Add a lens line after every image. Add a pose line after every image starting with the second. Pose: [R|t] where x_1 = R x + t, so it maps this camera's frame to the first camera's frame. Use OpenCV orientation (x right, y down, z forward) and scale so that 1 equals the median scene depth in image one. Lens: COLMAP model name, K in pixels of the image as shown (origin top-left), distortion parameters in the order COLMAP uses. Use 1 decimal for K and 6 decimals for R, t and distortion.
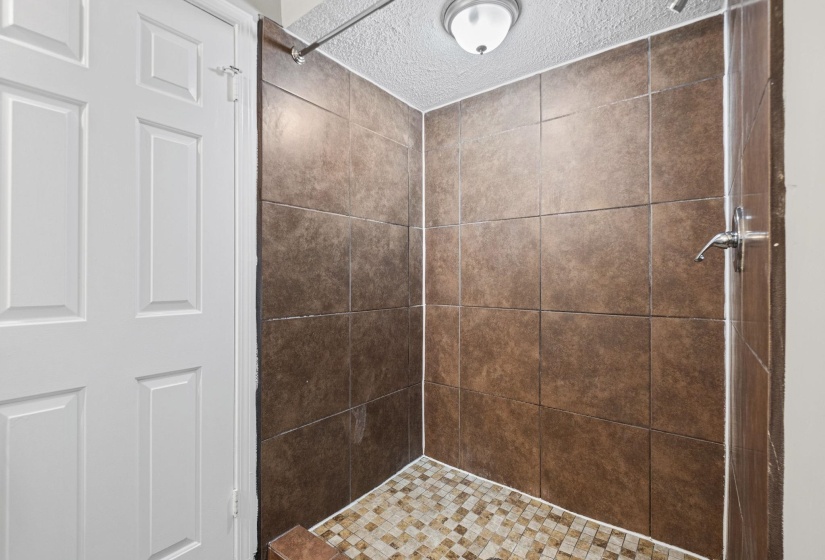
lens RADIAL K [[372.8, 0, 412.2], [0, 372.8, 277.7], [0, 0, 1]] dist [0.002979, -0.002185]
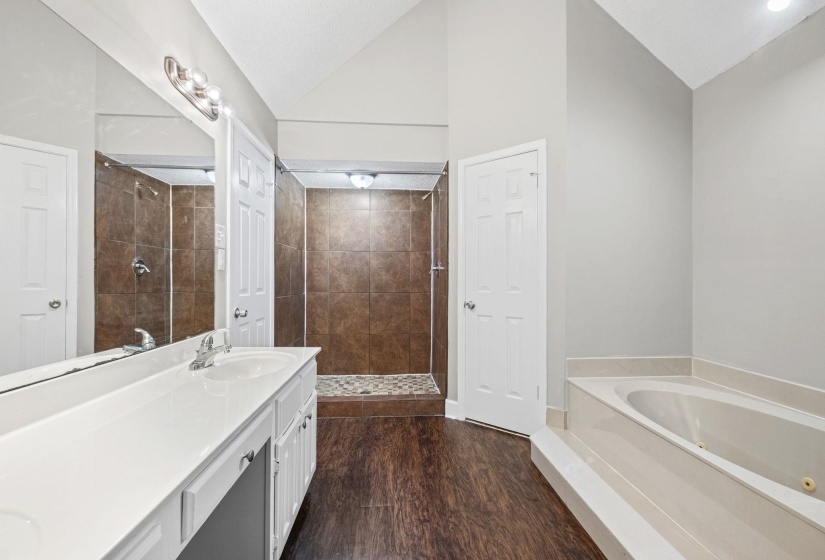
lens RADIAL K [[372.8, 0, 413.1], [0, 372.8, 280.4], [0, 0, 1]] dist [0.002979, -0.002185]
pose [[0.750576, 0.003567, 0.660774, -1.006356], [-0.005661, 0.999983, 0.001031, 0.008490], [-0.660759, -0.004515, 0.750584, -0.927818]]
